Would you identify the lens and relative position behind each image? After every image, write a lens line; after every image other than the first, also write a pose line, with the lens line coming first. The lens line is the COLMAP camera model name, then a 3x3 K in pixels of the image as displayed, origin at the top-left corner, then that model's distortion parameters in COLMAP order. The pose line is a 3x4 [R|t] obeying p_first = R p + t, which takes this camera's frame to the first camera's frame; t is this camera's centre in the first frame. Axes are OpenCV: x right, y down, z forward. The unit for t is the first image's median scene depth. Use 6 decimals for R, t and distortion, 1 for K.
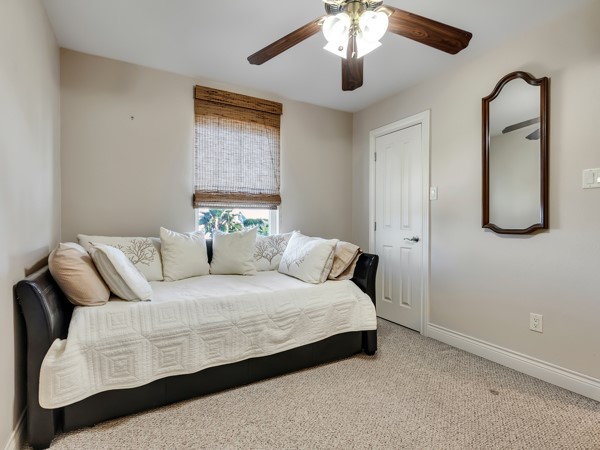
lens RADIAL K [[308.0, 0, 295.7], [0, 308.0, 222.4], [0, 0, 1]] dist [-0.006427, 0.005502]
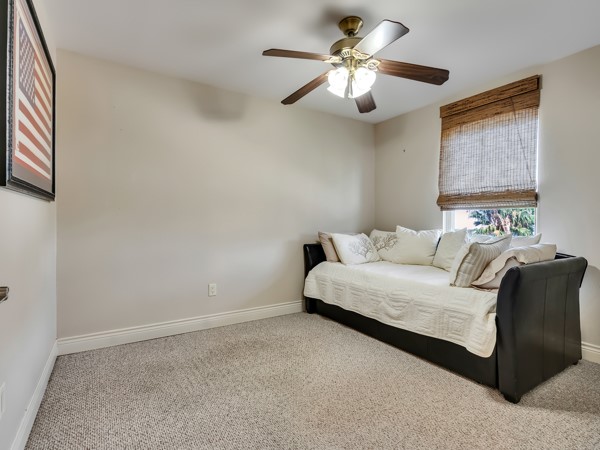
lens RADIAL K [[308.0, 0, 295.8], [0, 308.0, 220.1], [0, 0, 1]] dist [-0.006427, 0.005502]
pose [[0.050826, -0.007047, -0.998683, 0.822697], [-0.005050, 0.999961, -0.007313, 0.001926], [0.998695, 0.005415, 0.050789, 0.378455]]
